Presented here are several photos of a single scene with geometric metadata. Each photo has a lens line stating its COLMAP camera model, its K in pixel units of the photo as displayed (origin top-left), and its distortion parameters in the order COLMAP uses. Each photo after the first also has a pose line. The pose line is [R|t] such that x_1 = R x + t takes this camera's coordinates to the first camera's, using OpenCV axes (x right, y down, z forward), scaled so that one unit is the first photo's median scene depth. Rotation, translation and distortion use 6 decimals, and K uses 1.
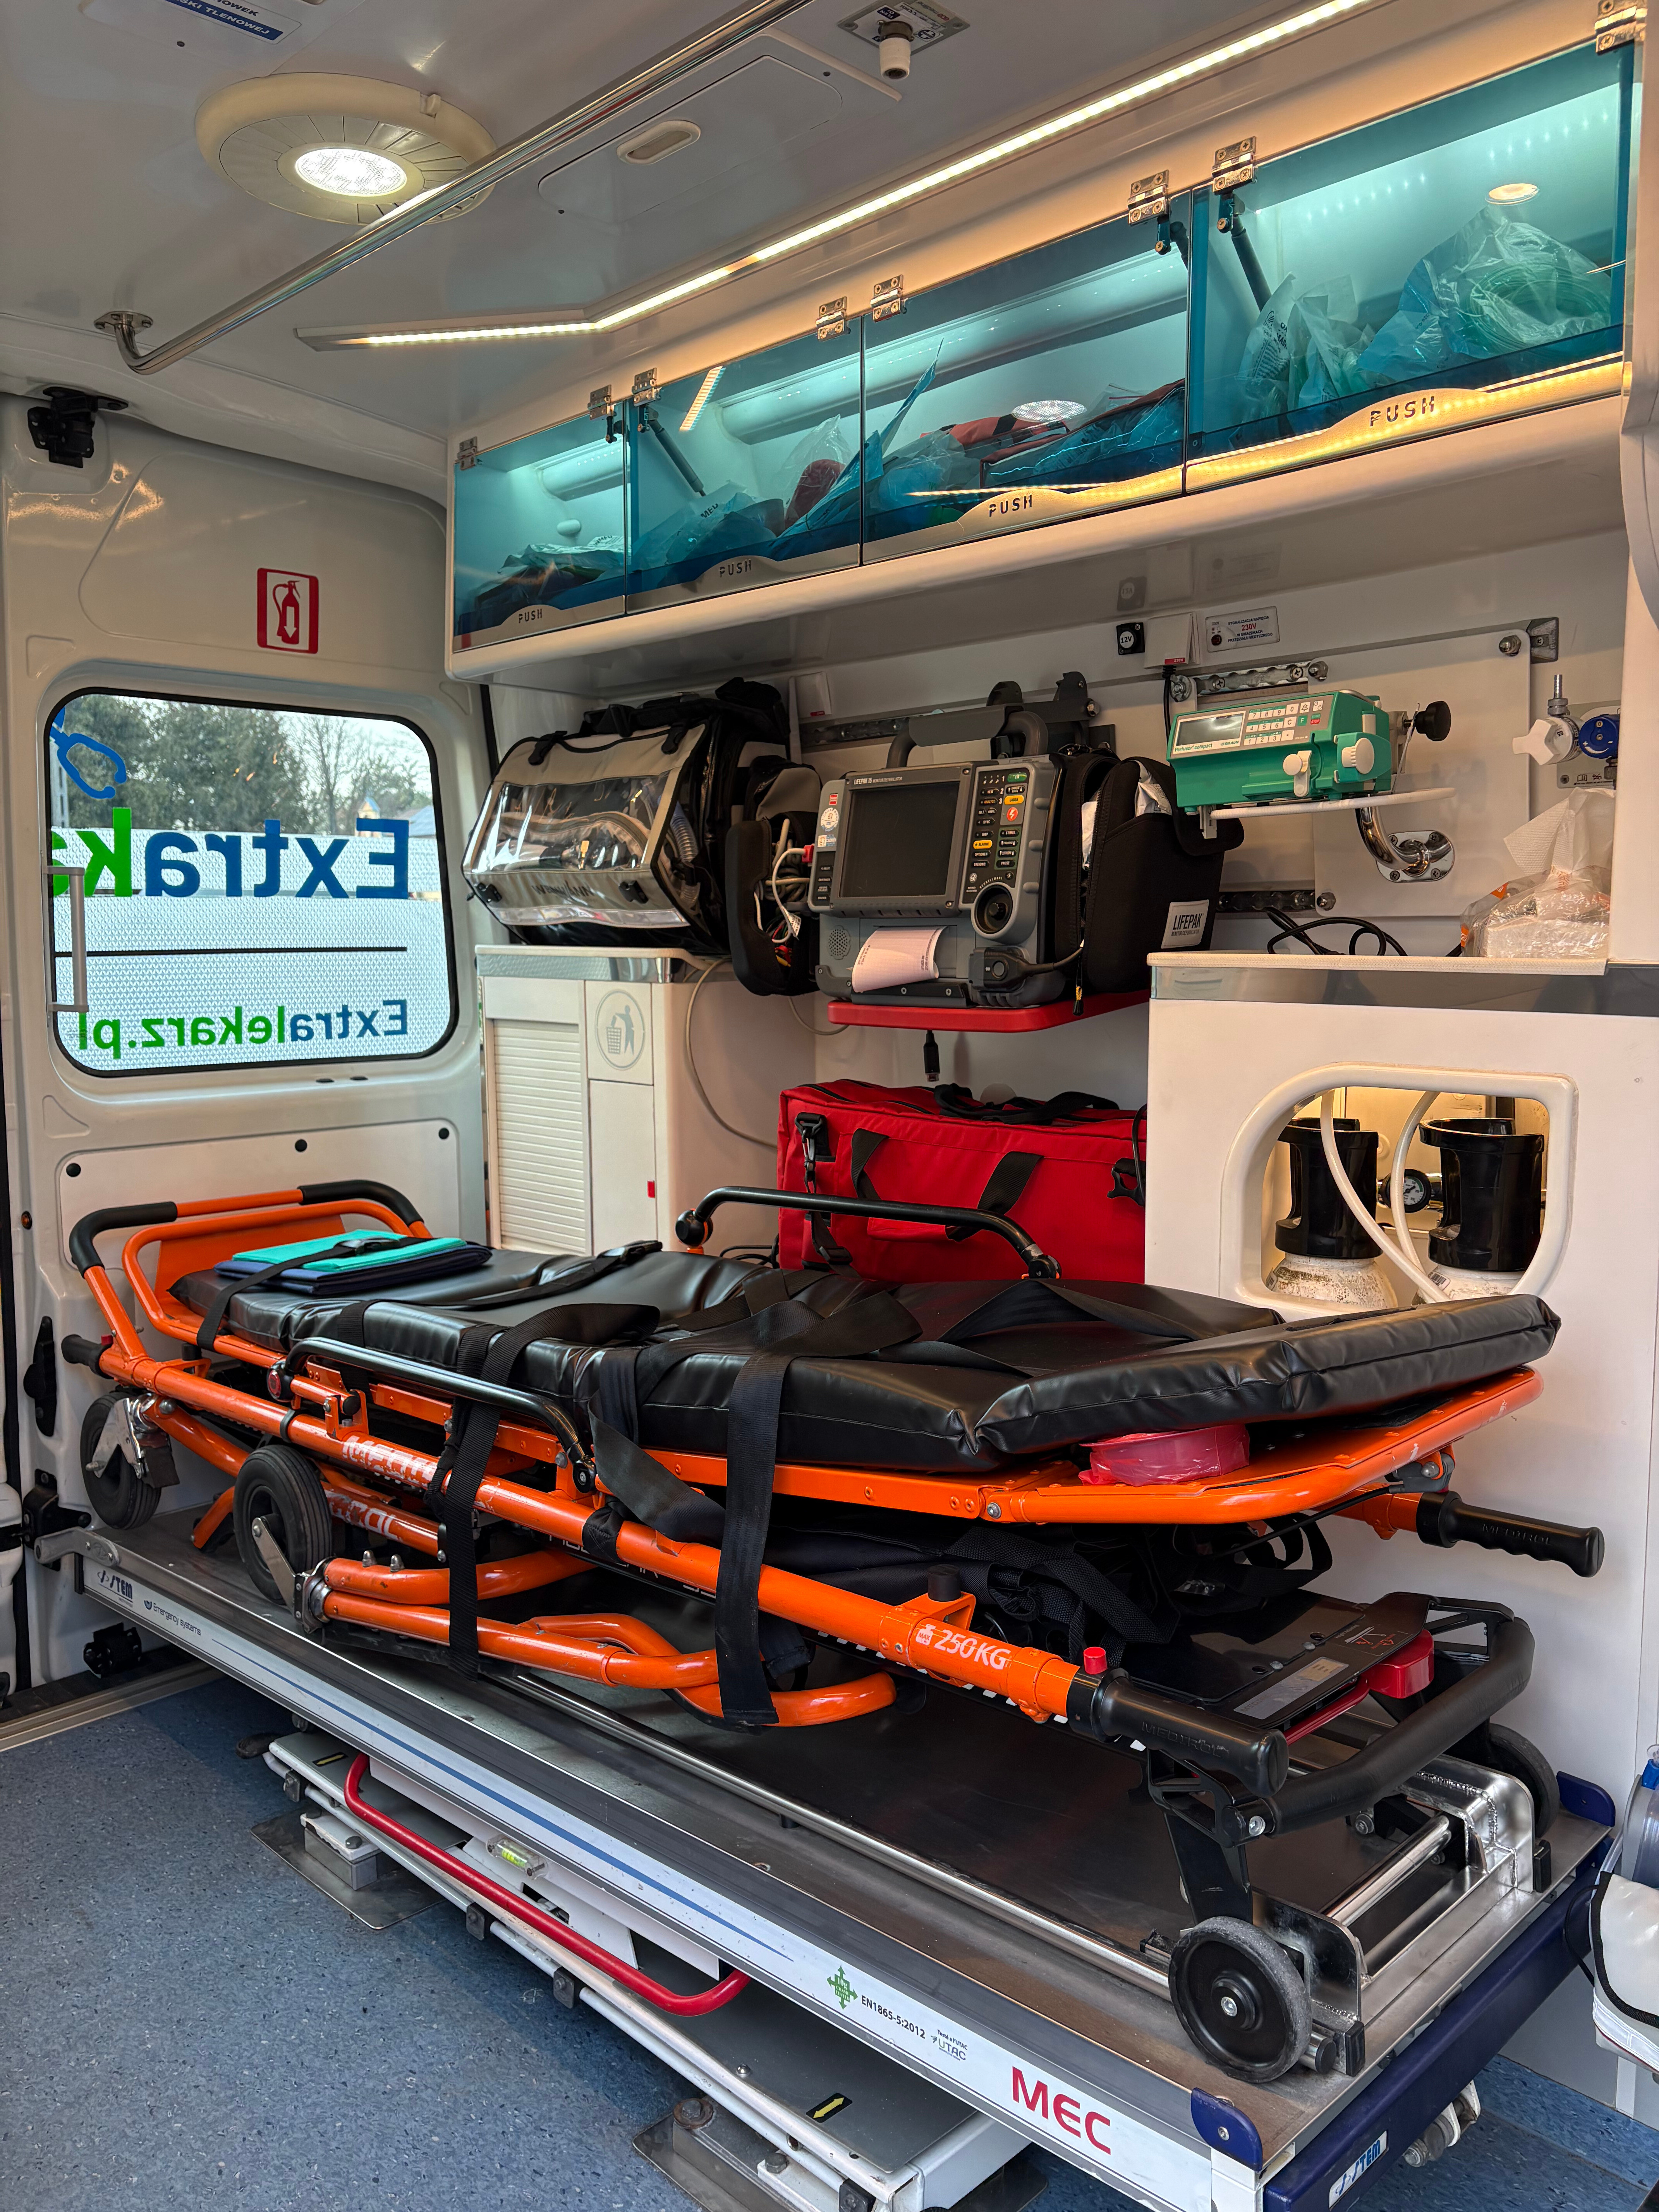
lens RADIAL K [[1718.8, 0, 823.5], [0, 1718.8, 1101.4], [0, 0, 1]] dist [0.023712, 0.001445]
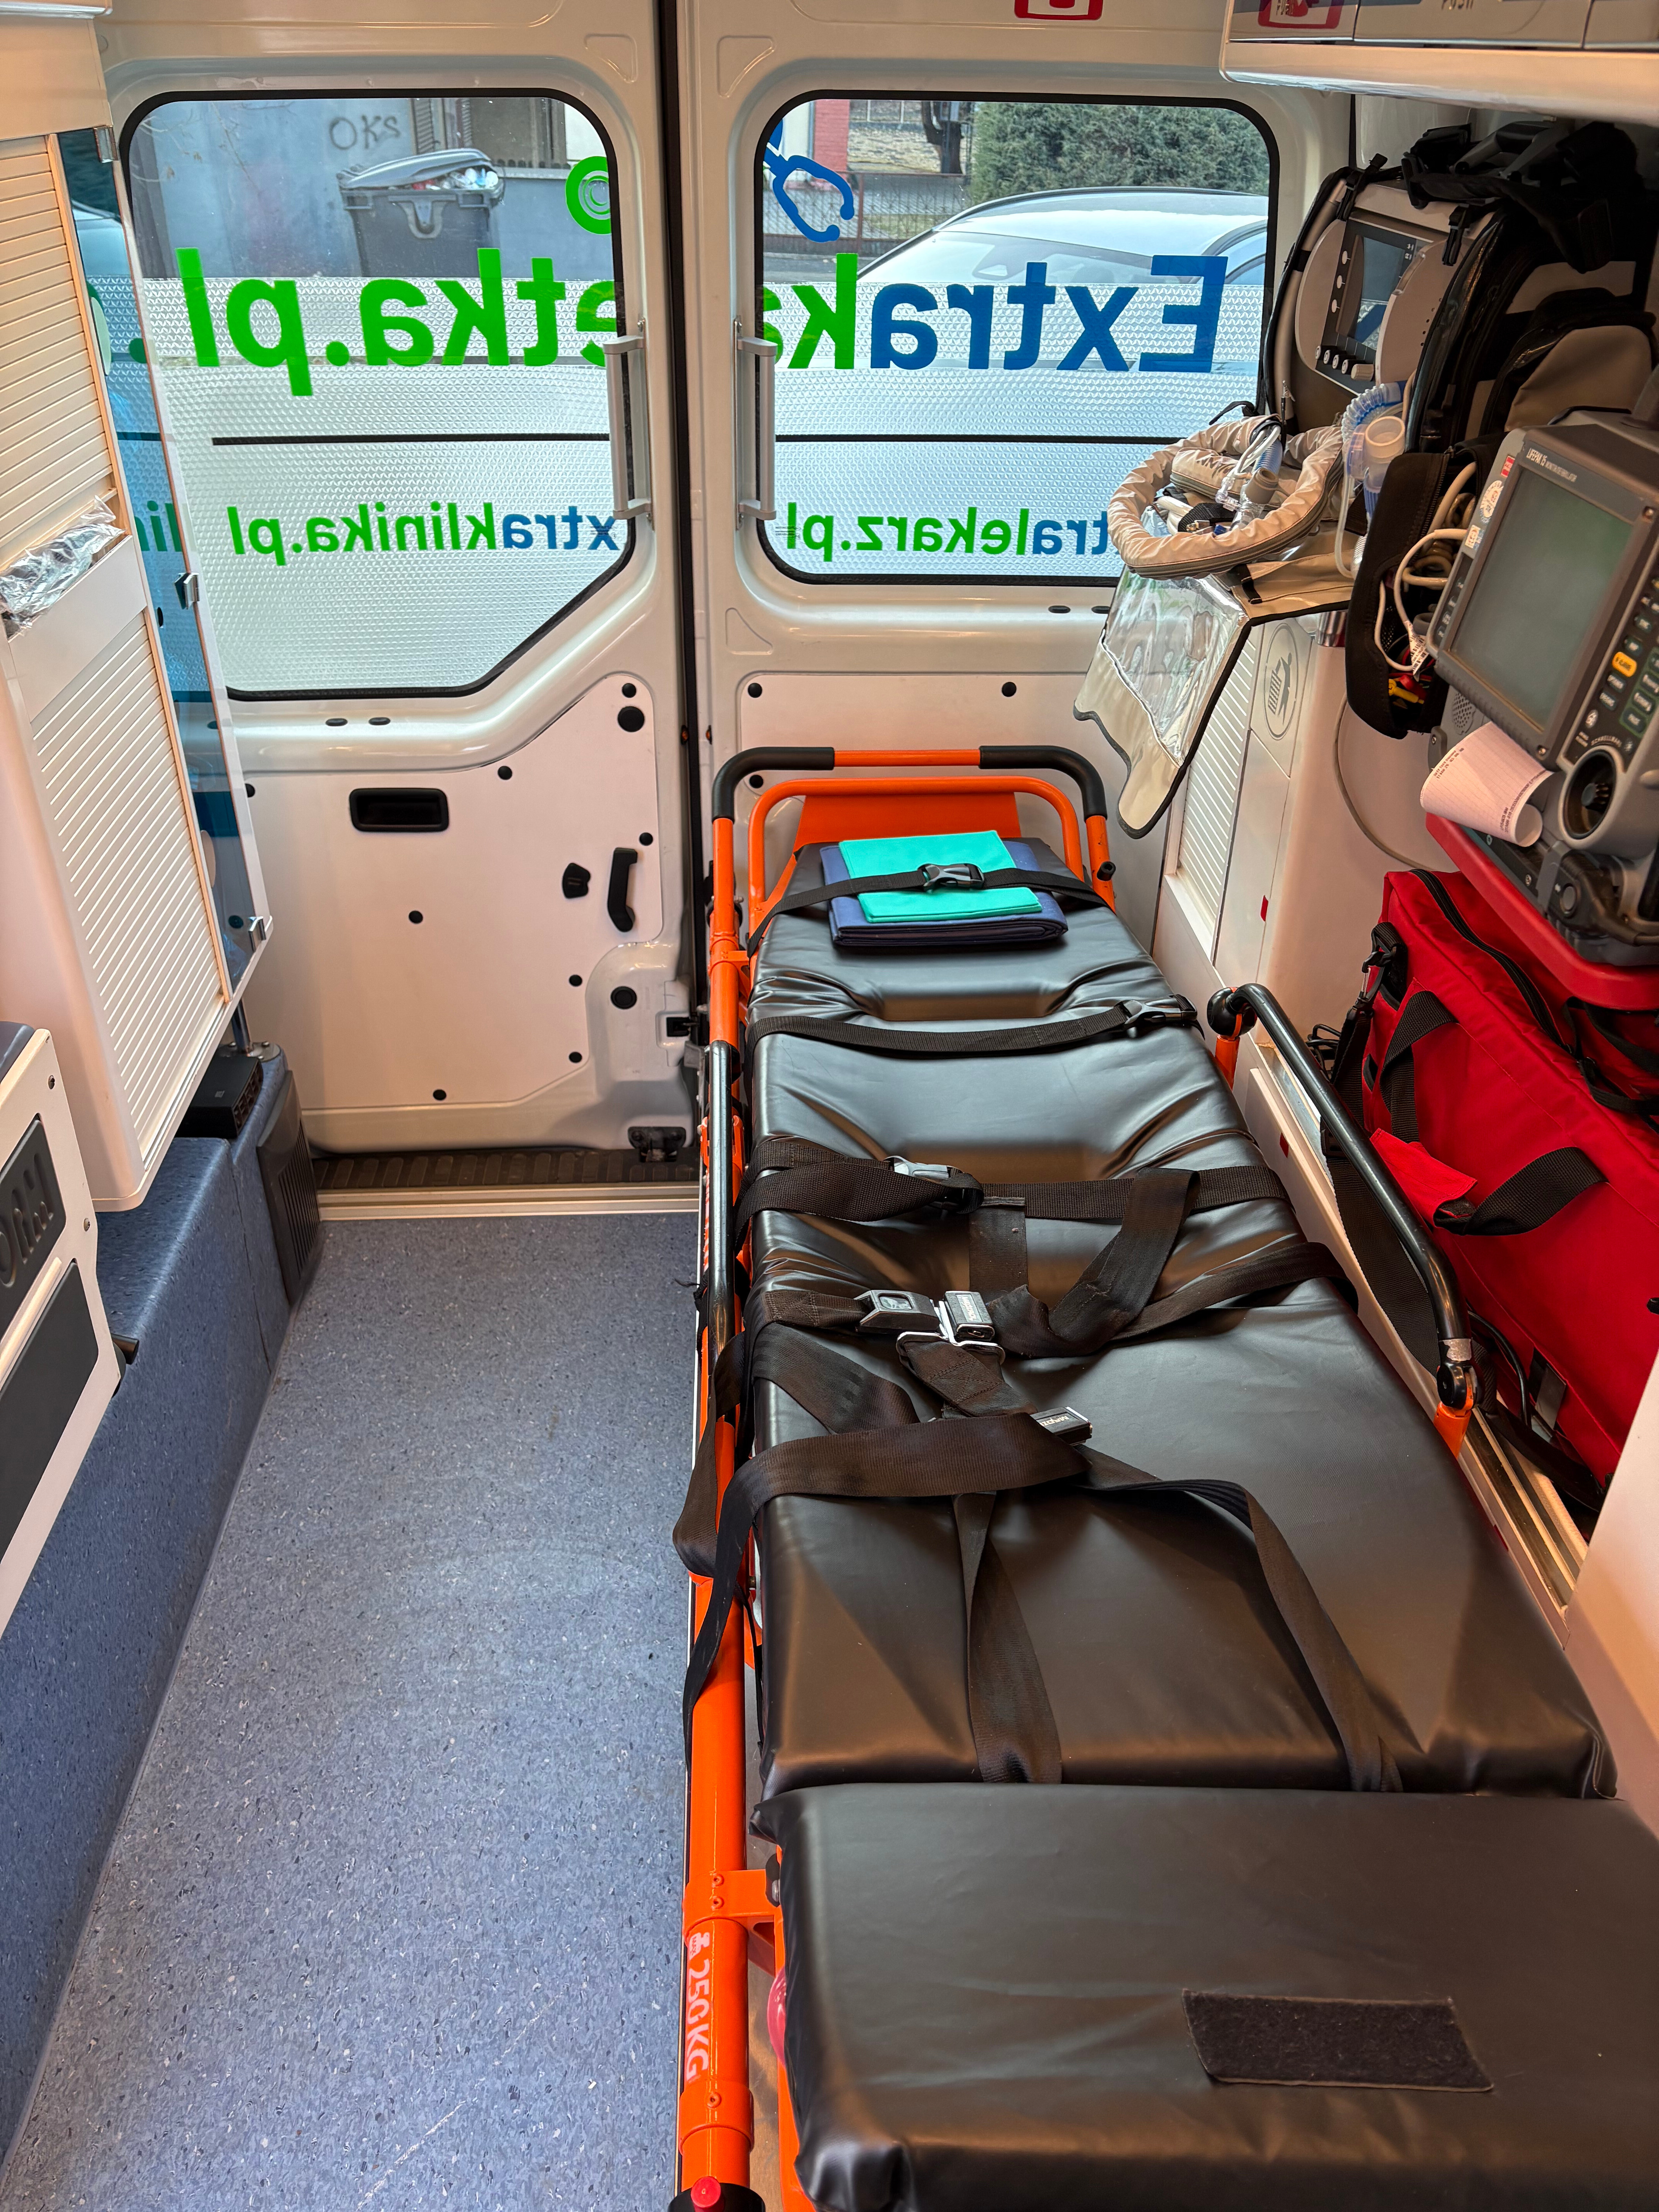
lens RADIAL K [[1718.8, 0, 839.4], [0, 1718.8, 1118.0], [0, 0, 1]] dist [0.023712, 0.001445]
pose [[0.749555, 0.368473, -0.549905, 0.188080], [-0.084889, 0.877393, 0.472203, -0.187775], [0.656476, -0.307261, 0.688933, 0.287063]]
